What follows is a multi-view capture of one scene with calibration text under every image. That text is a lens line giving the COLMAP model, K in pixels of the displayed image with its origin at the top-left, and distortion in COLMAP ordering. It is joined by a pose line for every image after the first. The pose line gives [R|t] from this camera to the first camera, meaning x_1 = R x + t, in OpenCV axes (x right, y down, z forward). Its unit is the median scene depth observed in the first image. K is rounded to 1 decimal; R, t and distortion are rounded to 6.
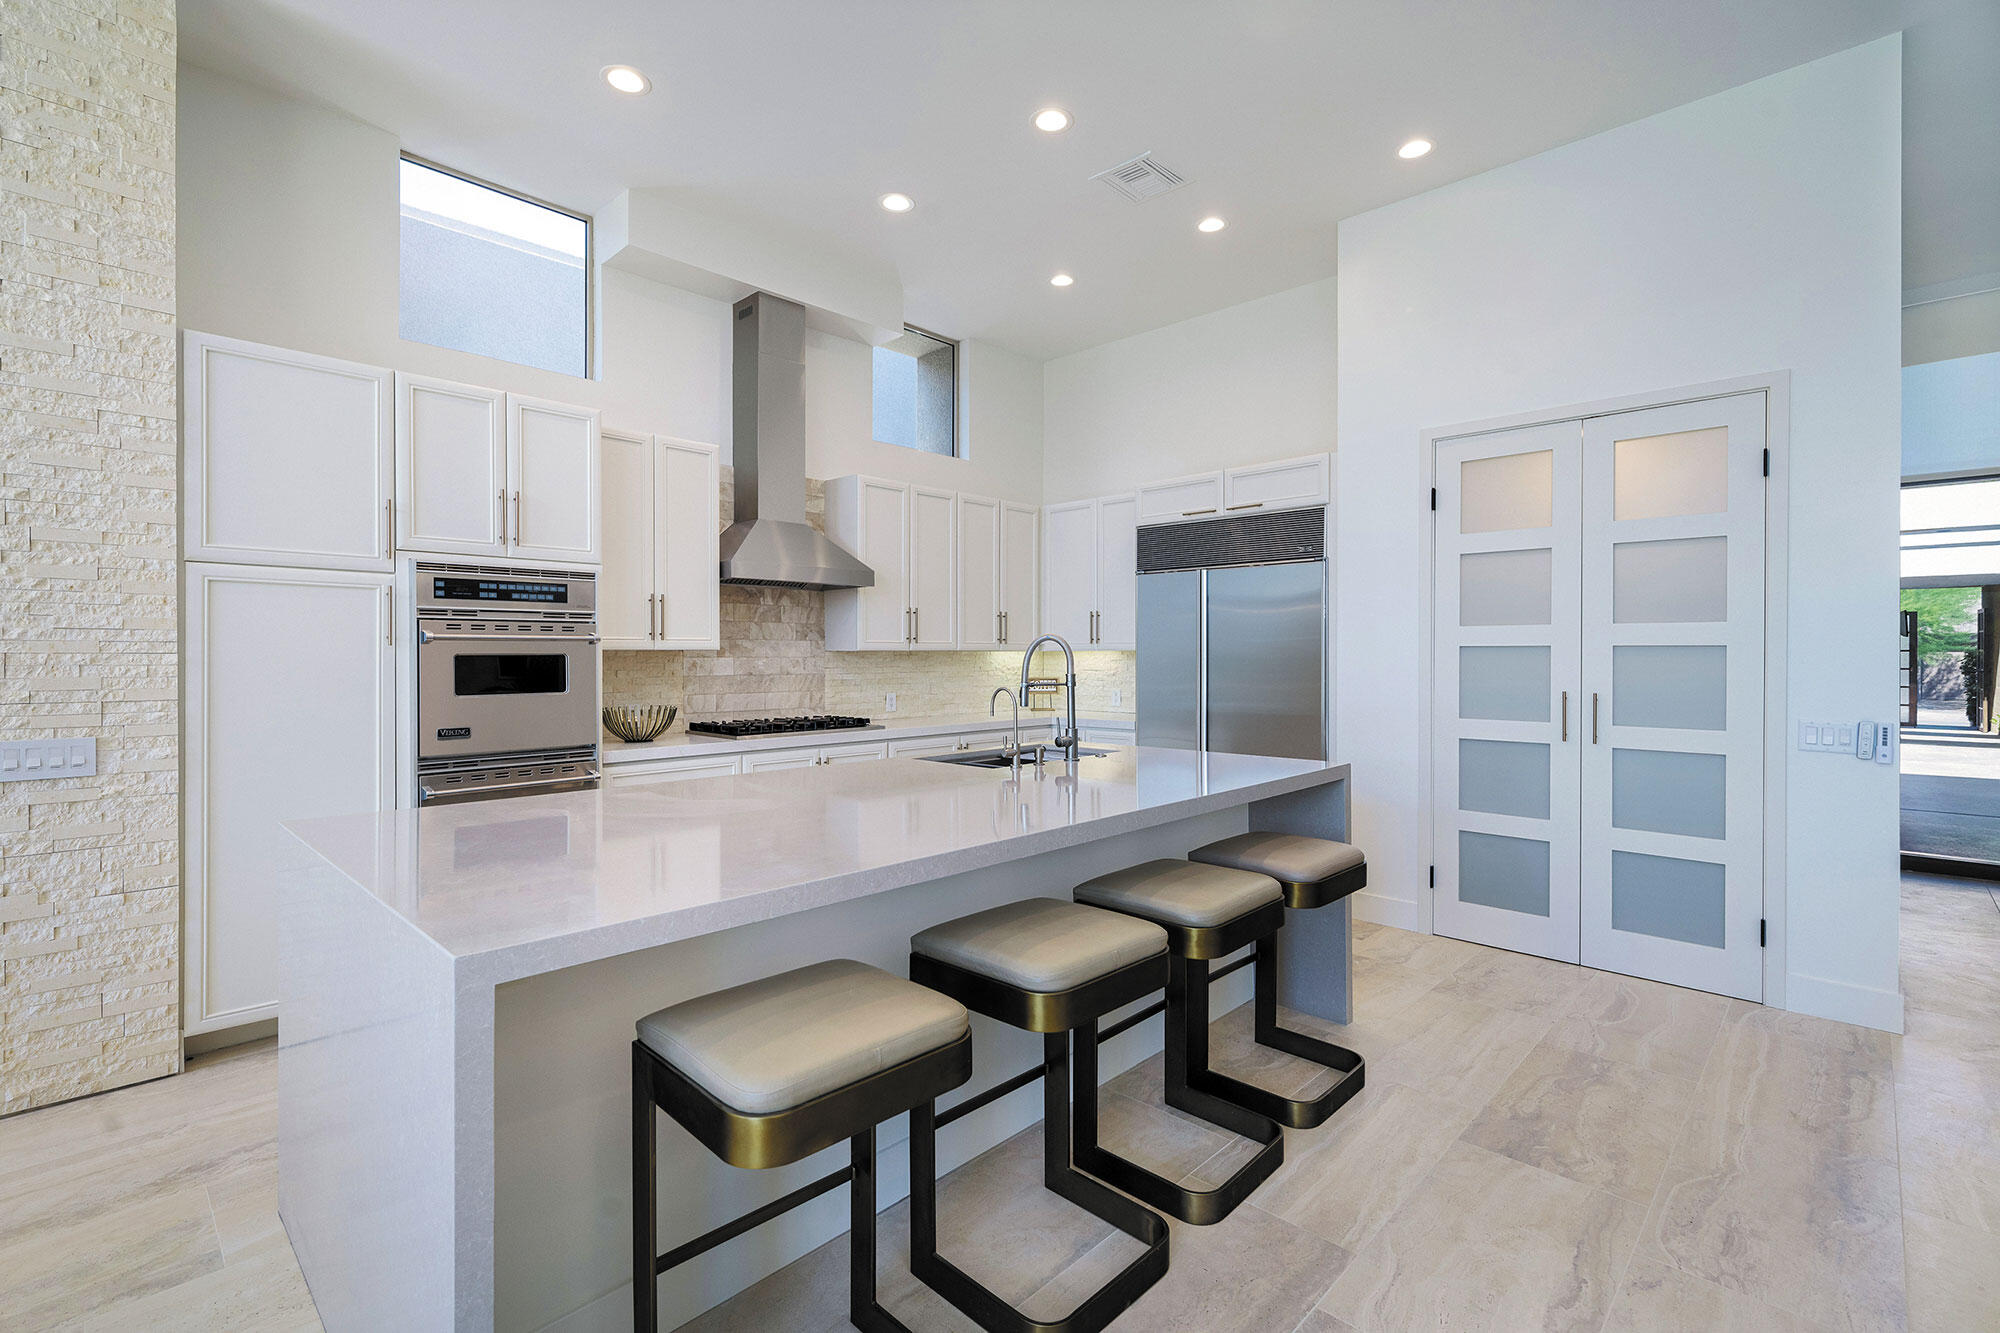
lens RADIAL K [[889.3, 0, 1000.1], [0, 889.3, 670.9], [0, 0, 1]] dist [-0.003769, -0.000357]
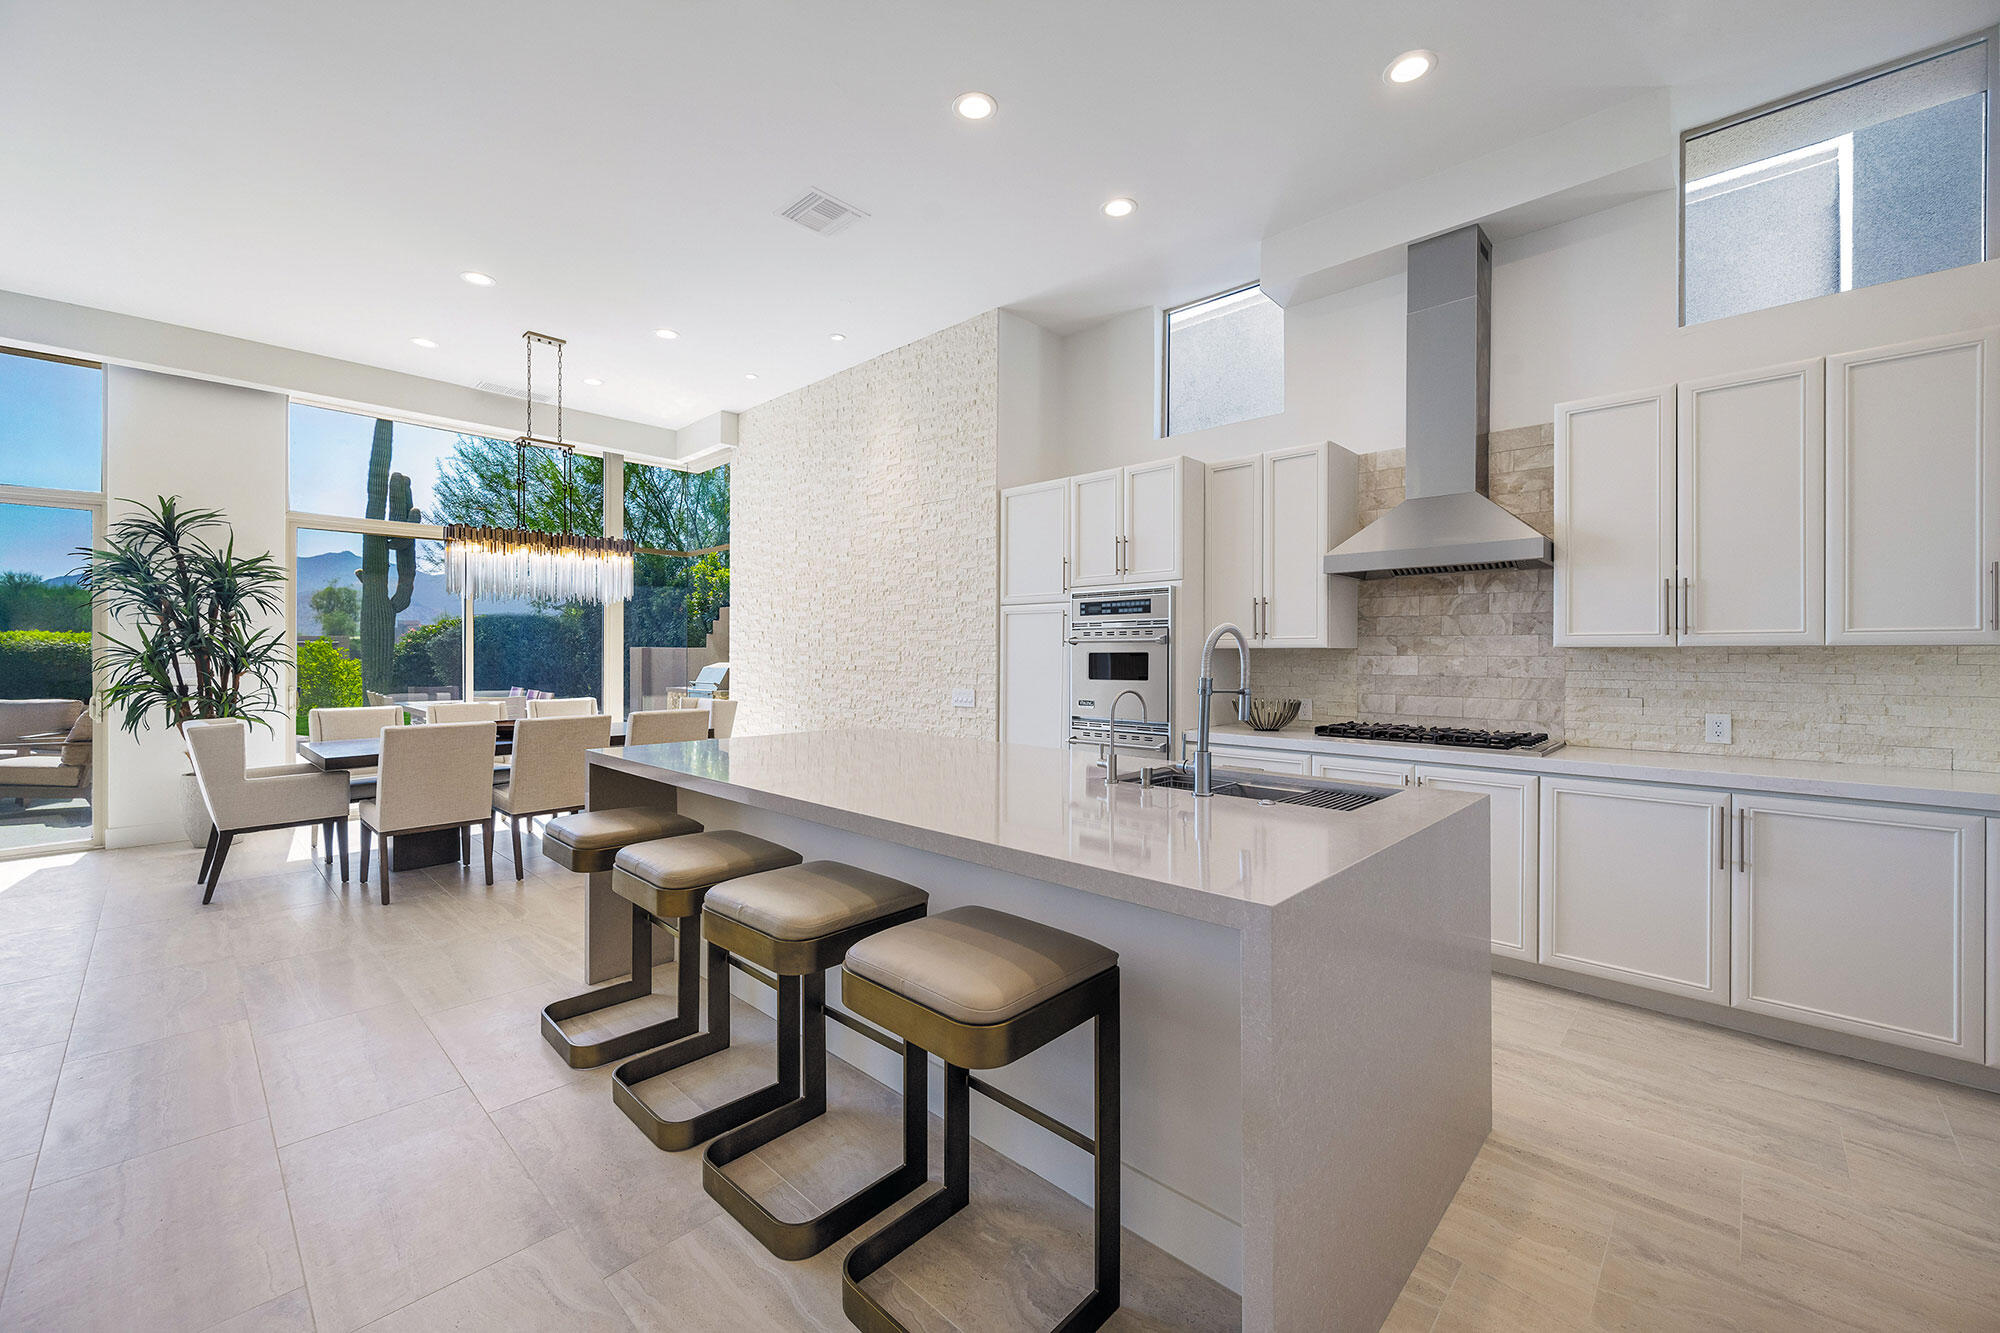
lens RADIAL K [[795.8, 0, 994.8], [0, 795.8, 651.8], [0, 0, 1]] dist [0.000181, -0.000849]
pose [[0.001719, -0.005339, -0.999984, 0.682831], [-0.022383, 0.999735, -0.005376, -0.007172], [0.999748, 0.022392, 0.001599, 0.762855]]
